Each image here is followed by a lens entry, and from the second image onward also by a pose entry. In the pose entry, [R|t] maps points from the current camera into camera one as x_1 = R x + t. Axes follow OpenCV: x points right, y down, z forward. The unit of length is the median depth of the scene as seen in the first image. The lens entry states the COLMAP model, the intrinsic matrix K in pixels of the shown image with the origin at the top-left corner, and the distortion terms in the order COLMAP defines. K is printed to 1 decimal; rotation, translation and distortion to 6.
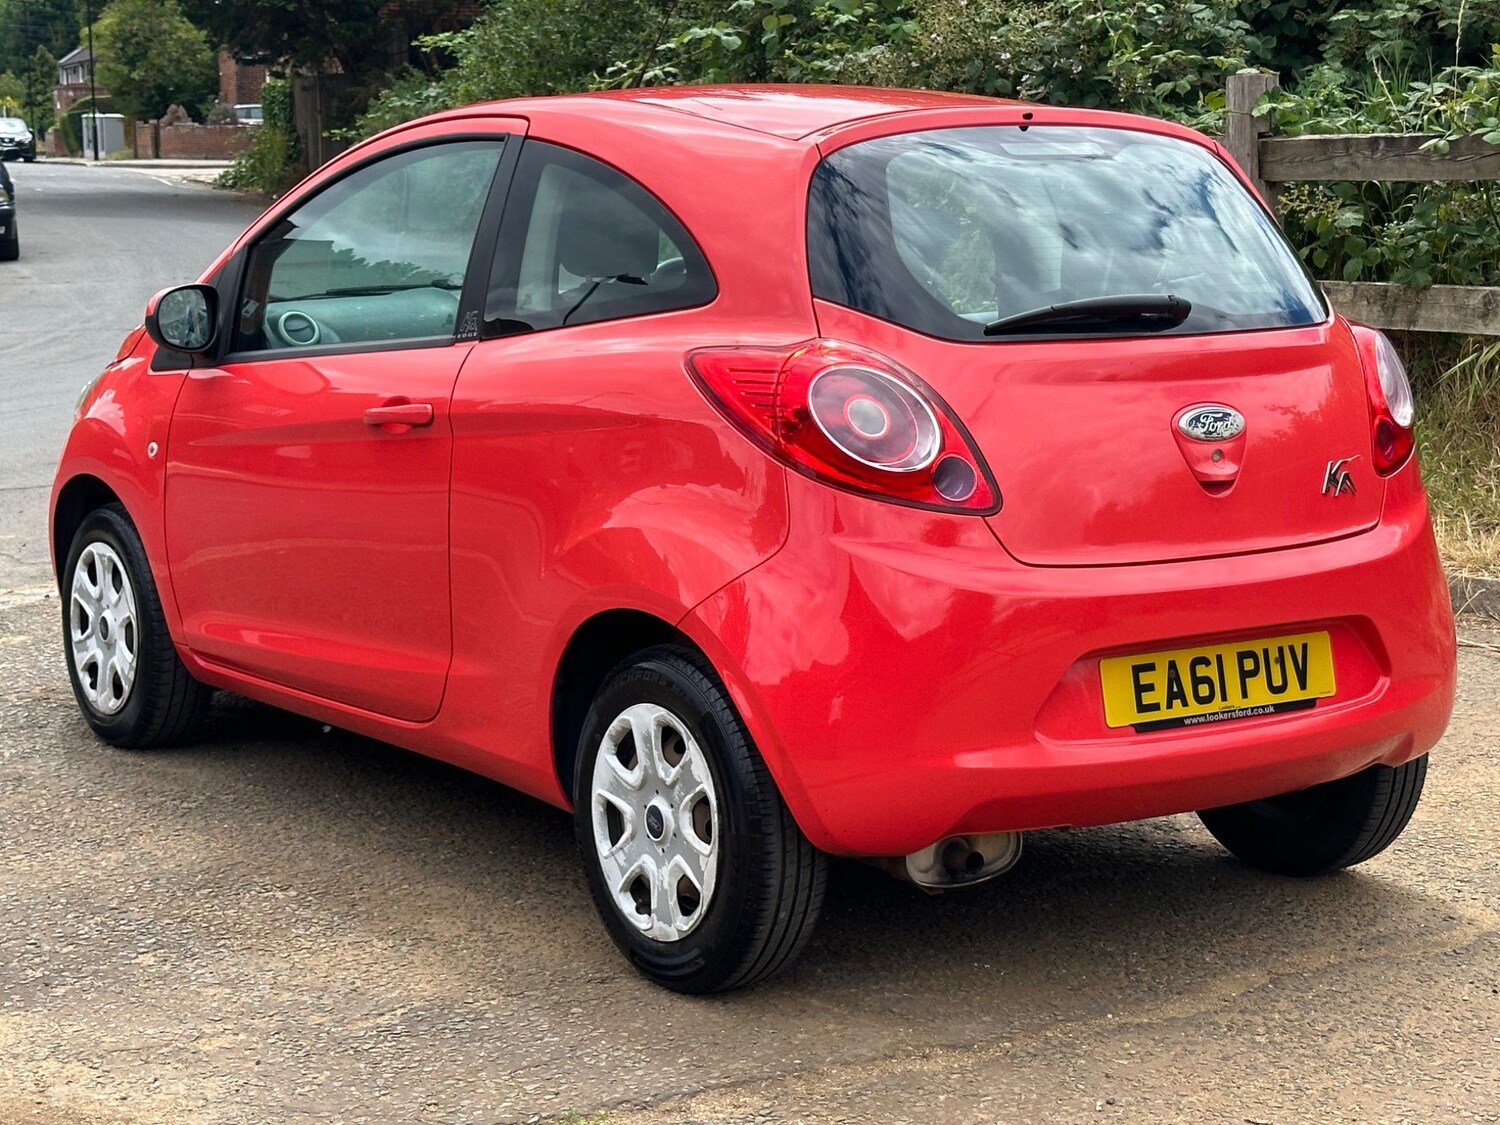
lens RADIAL K [[2929.8, 0, 750.0], [0, 2929.8, 562.5], [0, 0, 1]] dist [0.093156, 0.288970]
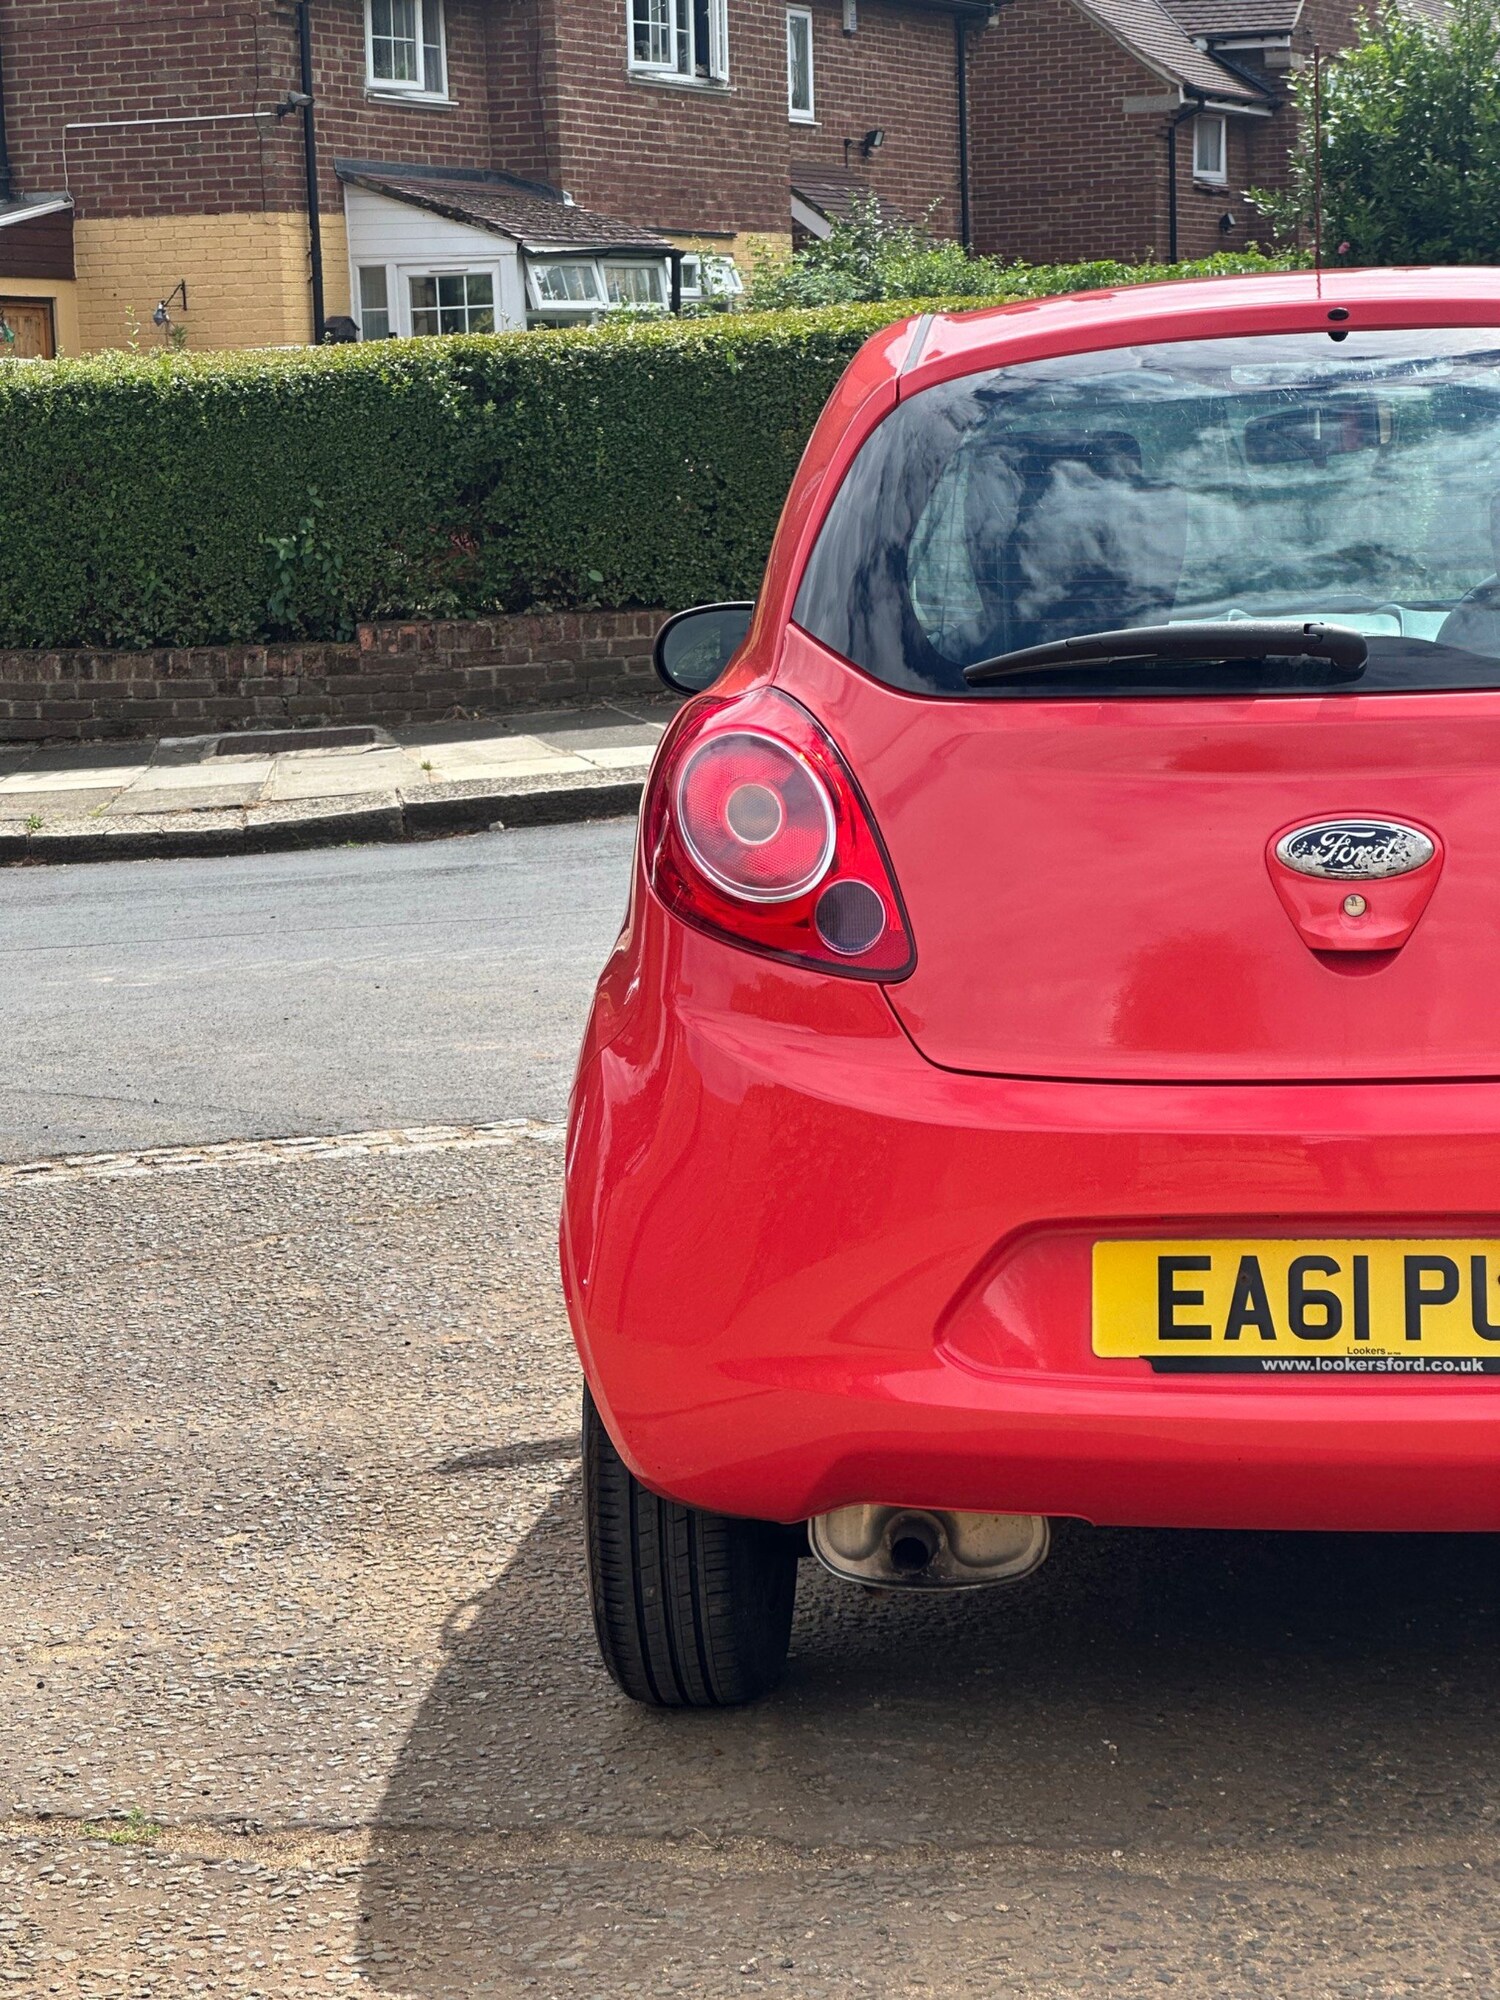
lens RADIAL K [[4531.5, 0, 771.4], [0, 4531.5, 999.8], [0, 0, 1]] dist [-0.033774, 4.965169]
pose [[0.753778, 0.061458, -0.654249, 0.640928], [-0.066719, 0.997630, 0.016845, -0.025139], [0.653734, 0.030954, 0.756091, 0.260395]]
